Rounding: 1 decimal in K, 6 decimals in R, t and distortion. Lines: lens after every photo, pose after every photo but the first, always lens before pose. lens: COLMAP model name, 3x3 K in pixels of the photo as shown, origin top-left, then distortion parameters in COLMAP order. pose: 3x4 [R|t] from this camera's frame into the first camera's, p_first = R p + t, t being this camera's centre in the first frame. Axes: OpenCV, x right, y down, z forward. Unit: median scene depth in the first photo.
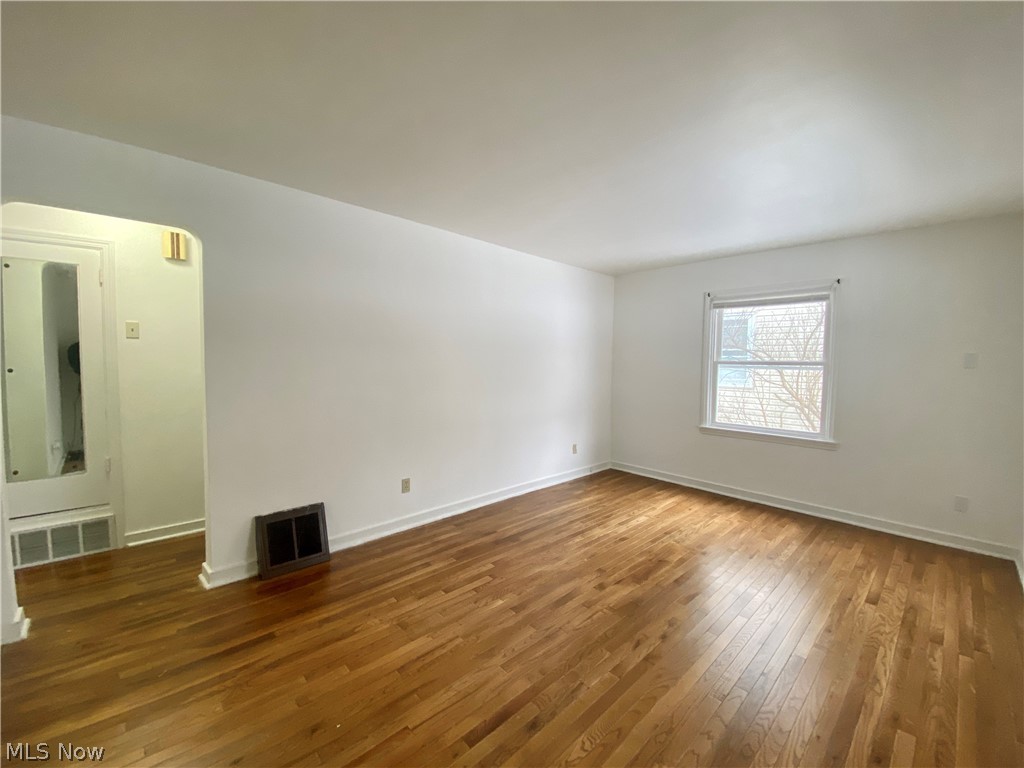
lens RADIAL K [[415.4, 0, 509.4], [0, 415.4, 381.0], [0, 0, 1]] dist [0.008899, -0.013550]
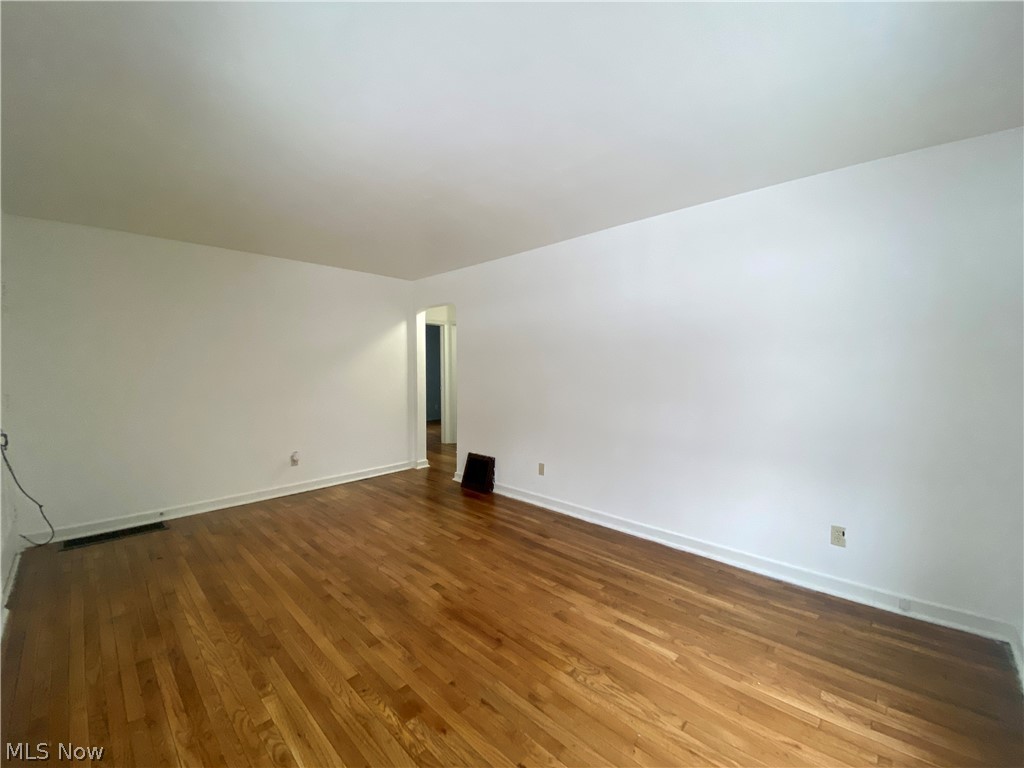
lens RADIAL K [[415.4, 0, 505.3], [0, 415.4, 382.2], [0, 0, 1]] dist [0.008899, -0.013550]
pose [[0.046311, 0.026568, -0.998574, 0.881046], [-0.046797, 0.998606, 0.024398, -0.018197], [0.997830, 0.045601, 0.047490, 0.798501]]
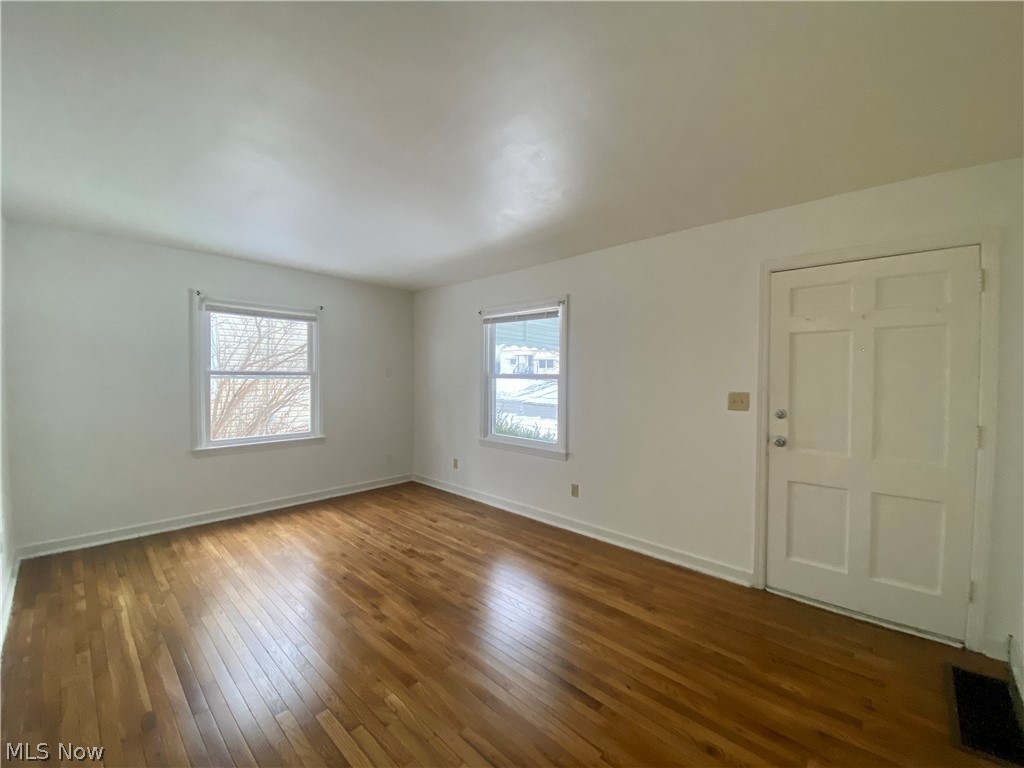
lens RADIAL K [[415.4, 0, 506.1], [0, 415.4, 384.1], [0, 0, 1]] dist [0.008899, -0.013550]
pose [[-0.062833, -0.037156, 0.997332, -0.520242], [0.038950, 0.998454, 0.039652, -0.040113], [-0.997264, 0.041337, -0.061289, 0.553094]]
